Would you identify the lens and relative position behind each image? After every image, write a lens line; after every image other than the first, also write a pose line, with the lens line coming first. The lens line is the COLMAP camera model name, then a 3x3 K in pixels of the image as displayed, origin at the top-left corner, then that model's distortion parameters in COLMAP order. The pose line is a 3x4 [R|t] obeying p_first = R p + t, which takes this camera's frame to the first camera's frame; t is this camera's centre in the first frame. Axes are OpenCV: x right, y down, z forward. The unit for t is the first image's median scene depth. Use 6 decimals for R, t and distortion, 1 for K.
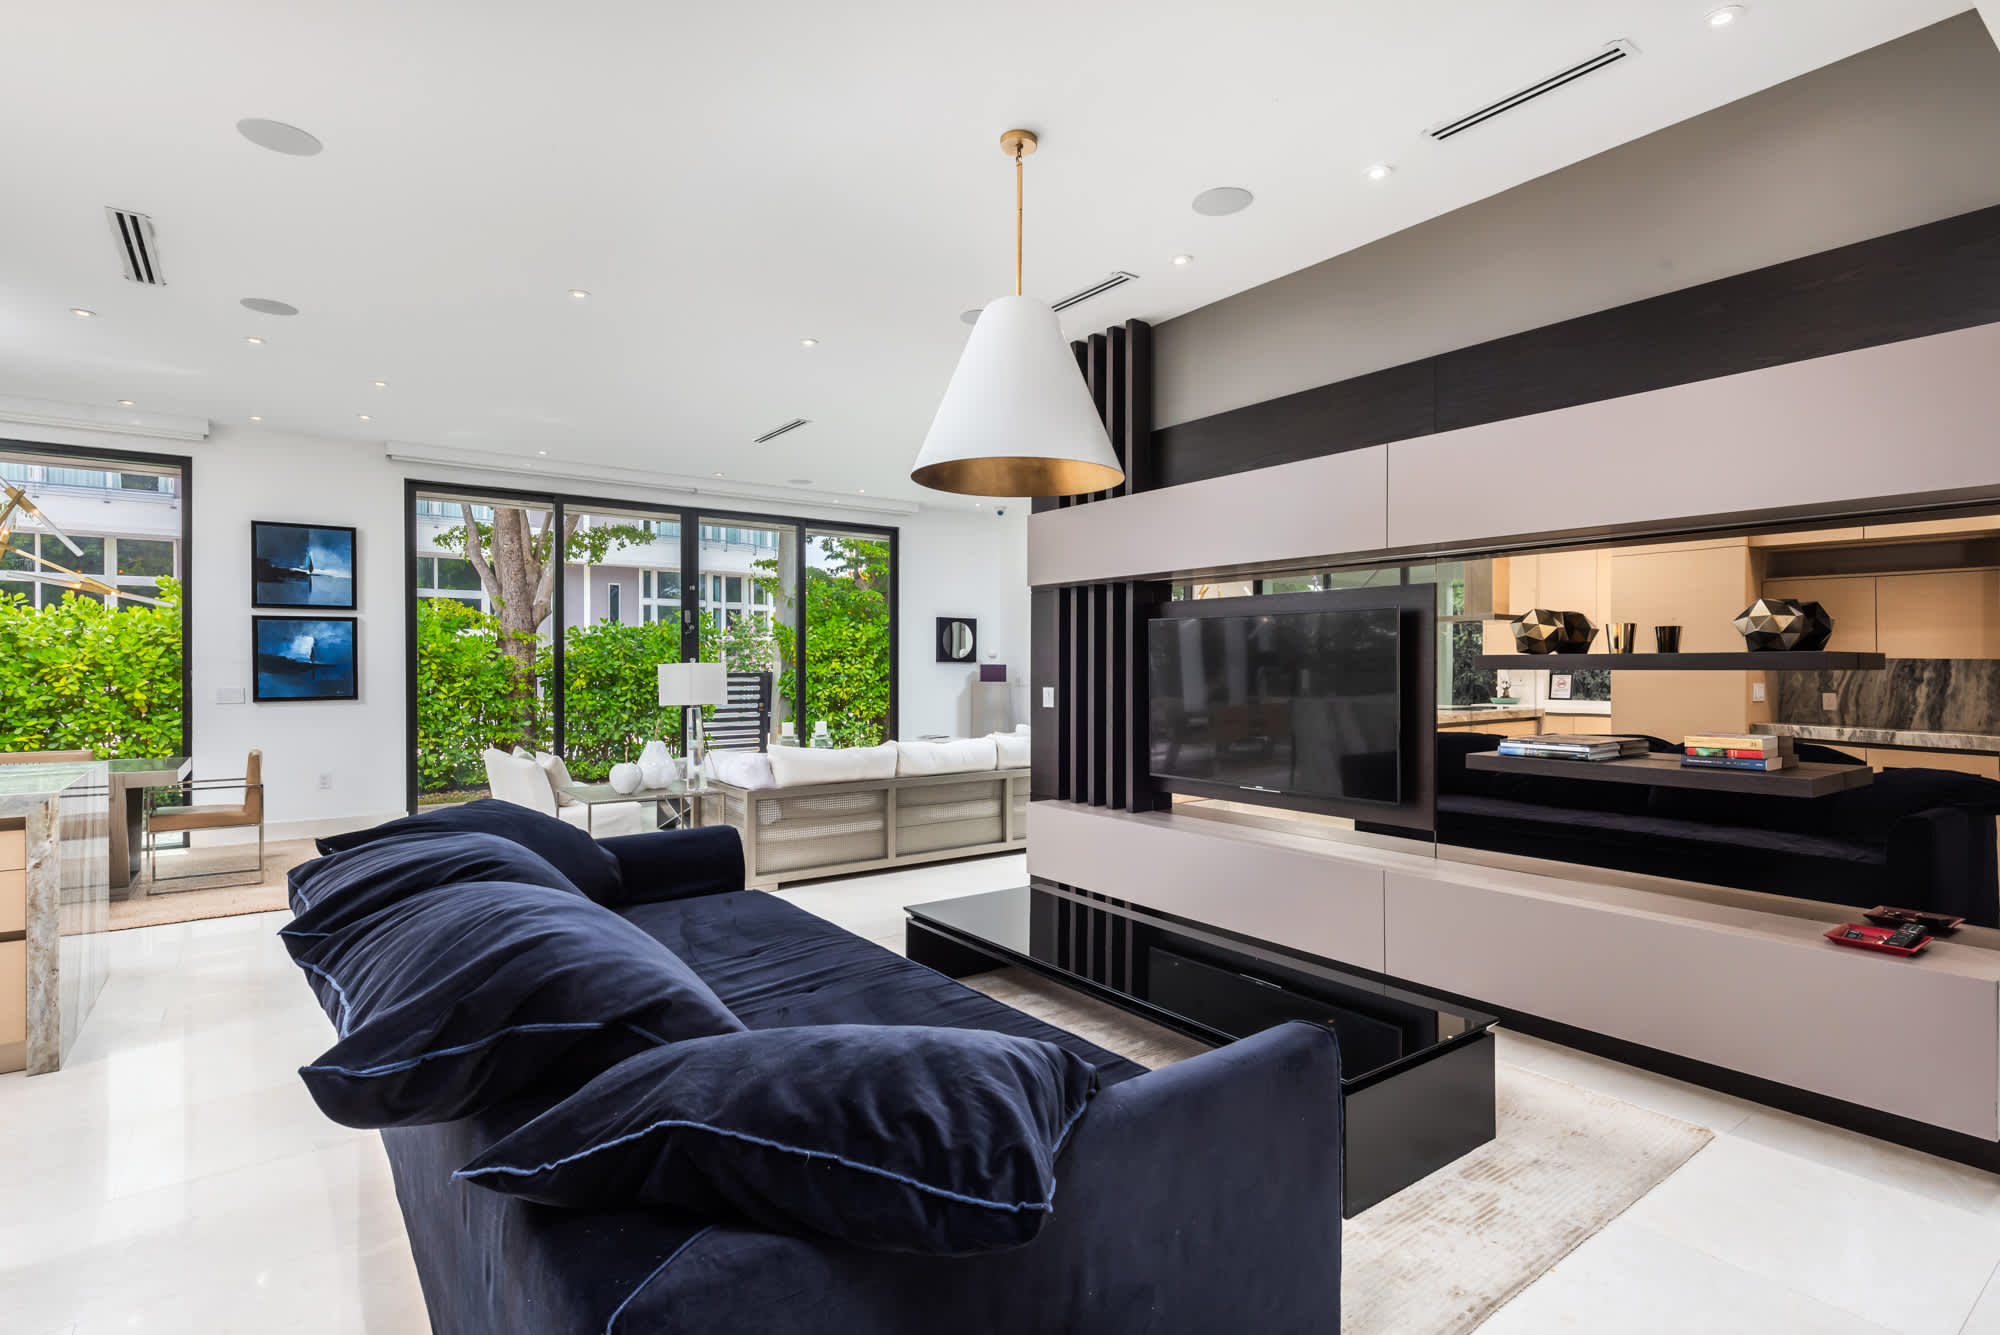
lens RADIAL K [[993.5, 0, 1005.9], [0, 993.5, 669.0], [0, 0, 1]] dist [0.000413, -0.000470]
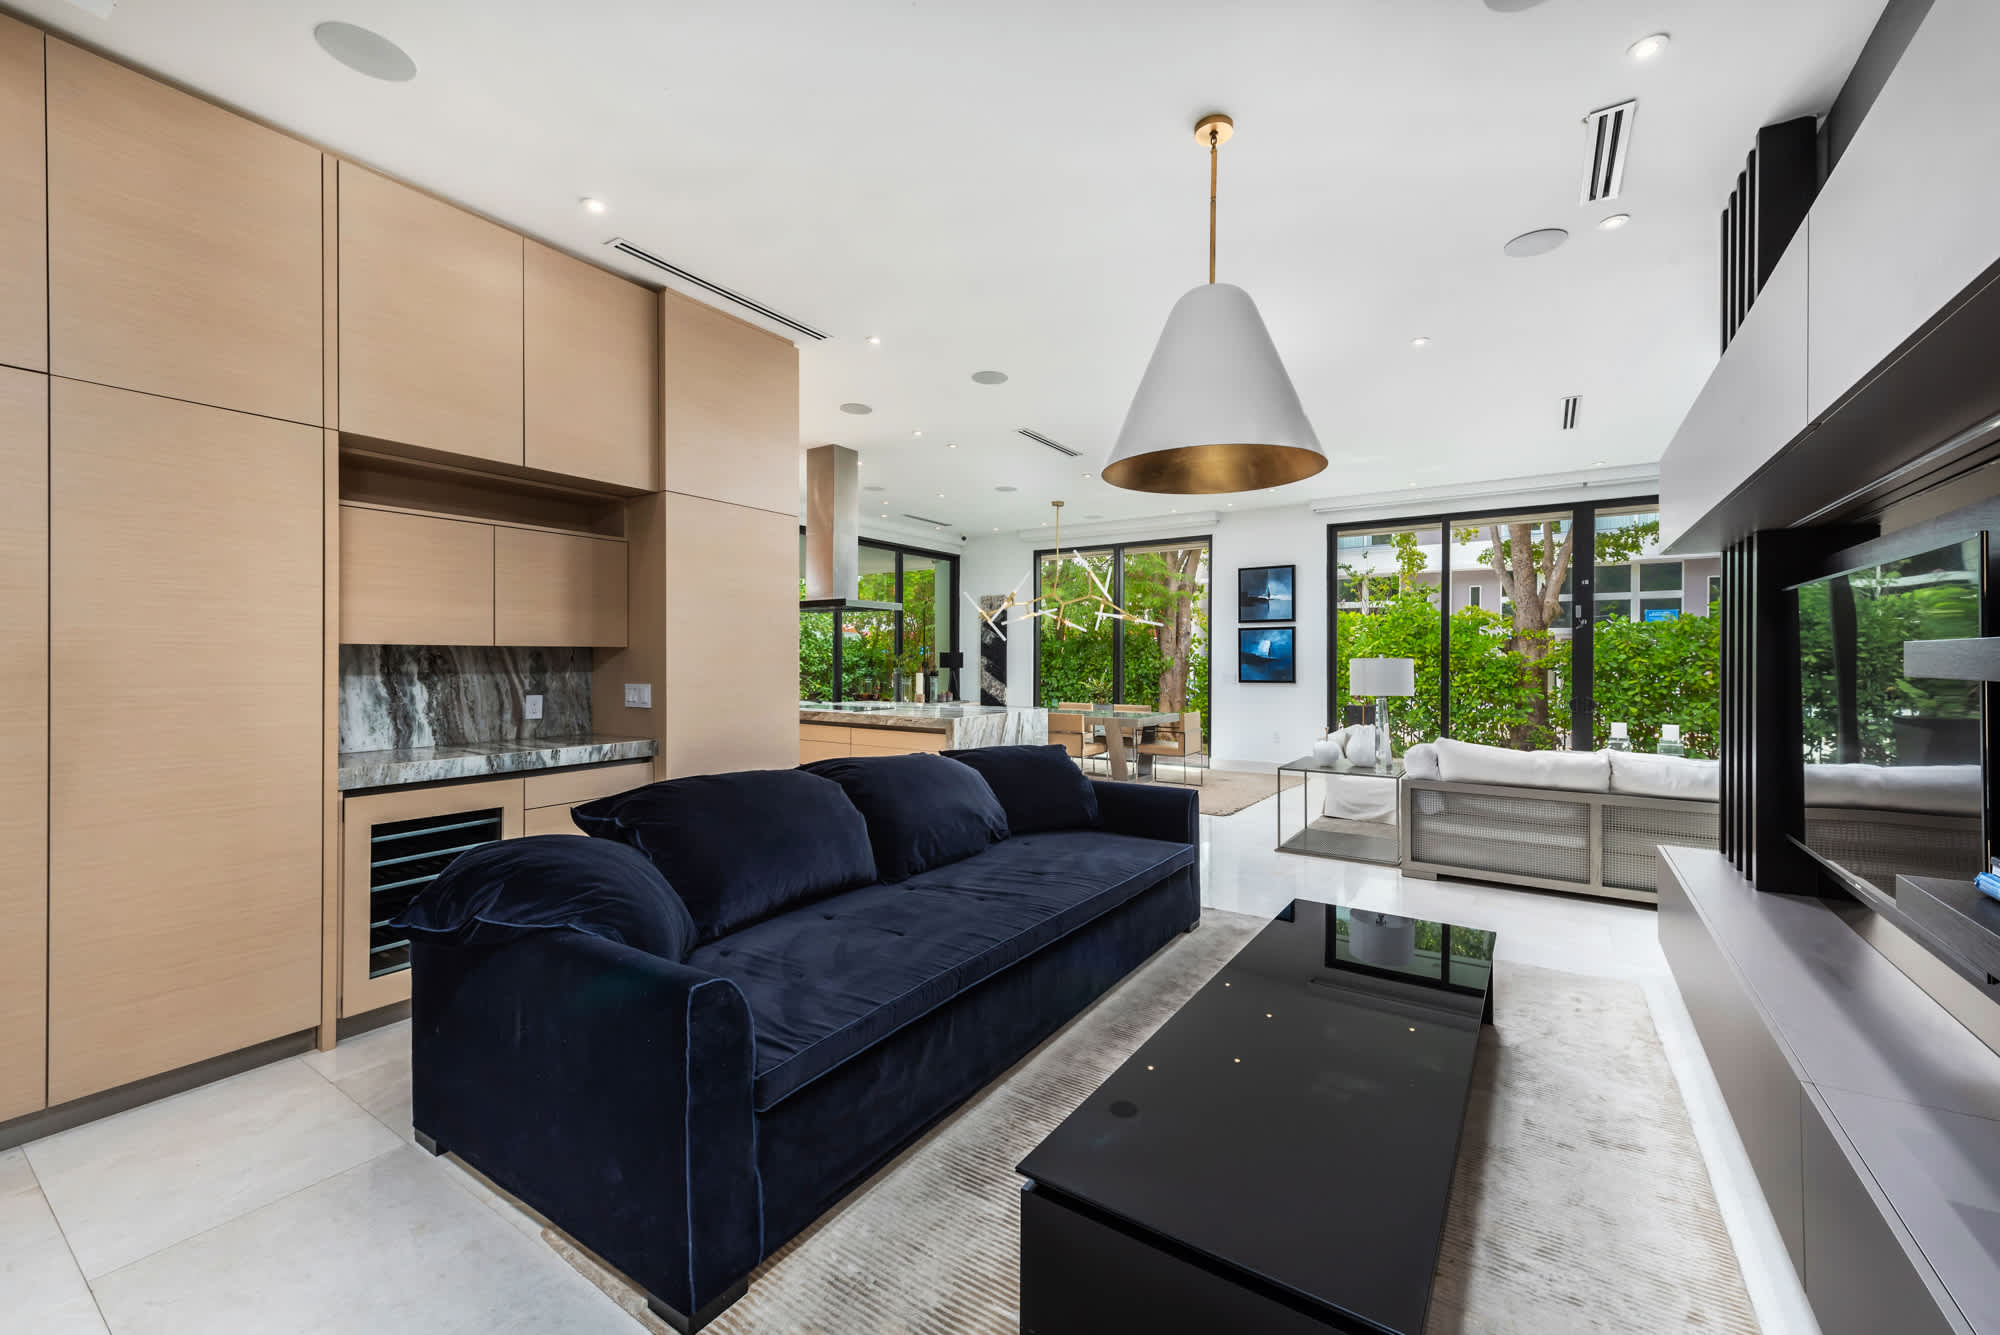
lens RADIAL K [[779.0, 0, 1007.1], [0, 779.0, 660.0], [0, 0, 1]] dist [0.001959, 0.000070]
pose [[0.323066, 0.001557, -0.946375, 0.289546], [-0.003719, 0.999993, 0.000376, -0.001965], [0.946369, 0.003399, 0.323070, 0.240621]]
